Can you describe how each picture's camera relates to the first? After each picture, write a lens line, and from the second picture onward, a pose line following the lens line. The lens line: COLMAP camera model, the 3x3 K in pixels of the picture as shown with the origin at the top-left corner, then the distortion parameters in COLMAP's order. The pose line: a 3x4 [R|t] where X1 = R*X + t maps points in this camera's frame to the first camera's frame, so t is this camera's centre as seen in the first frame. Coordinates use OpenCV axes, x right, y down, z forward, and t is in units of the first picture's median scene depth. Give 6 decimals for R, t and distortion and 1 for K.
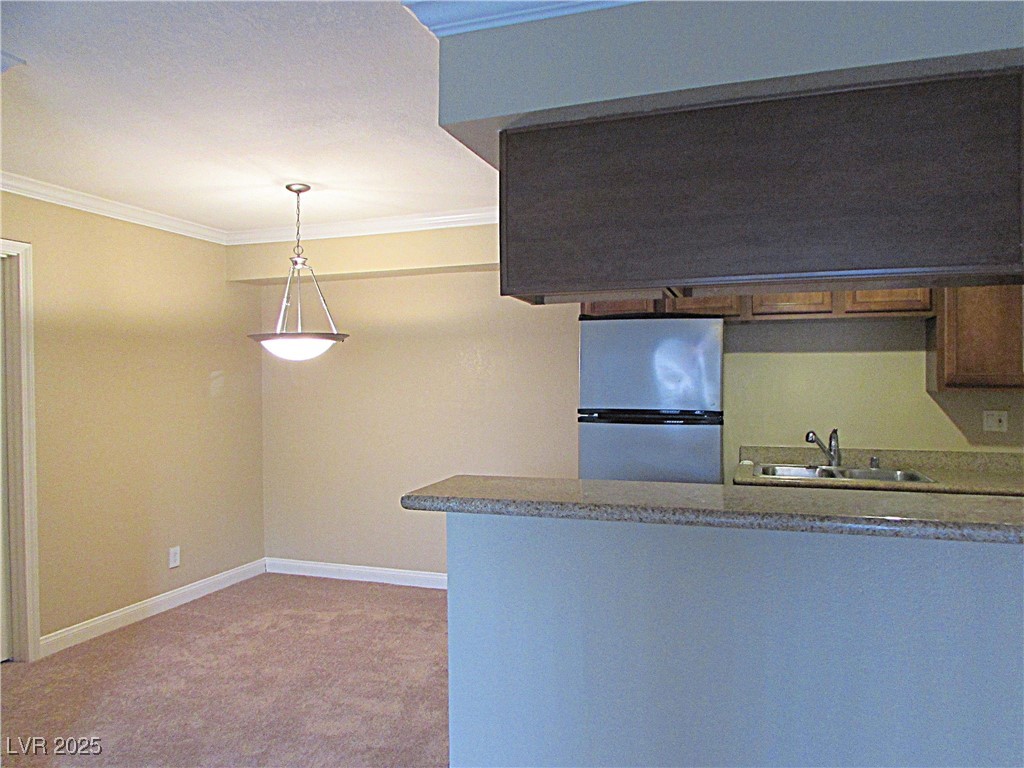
lens RADIAL K [[722.3, 0, 514.4], [0, 722.3, 388.2], [0, 0, 1]] dist [-0.032066, 0.010780]
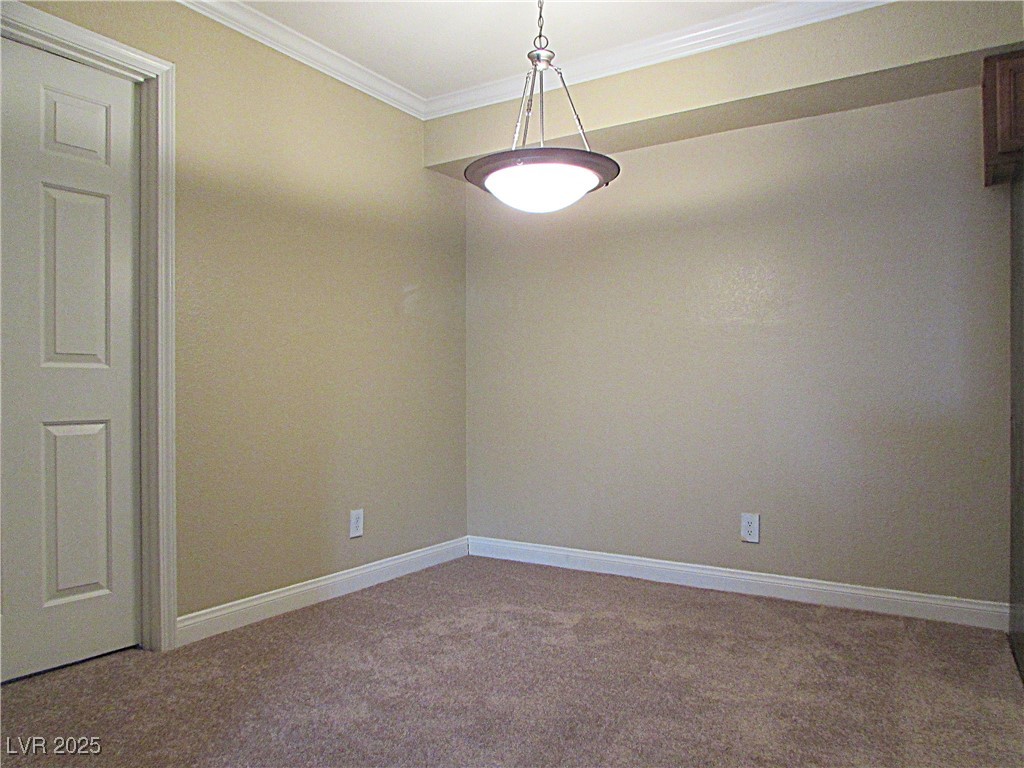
lens RADIAL K [[722.3, 0, 511.3], [0, 722.3, 388.5], [0, 0, 1]] dist [-0.032066, 0.010780]
pose [[0.972042, 0.003733, -0.234776, -0.167353], [-0.007156, 0.999880, -0.013732, 0.122151], [0.234697, 0.015029, 0.971952, 0.360248]]
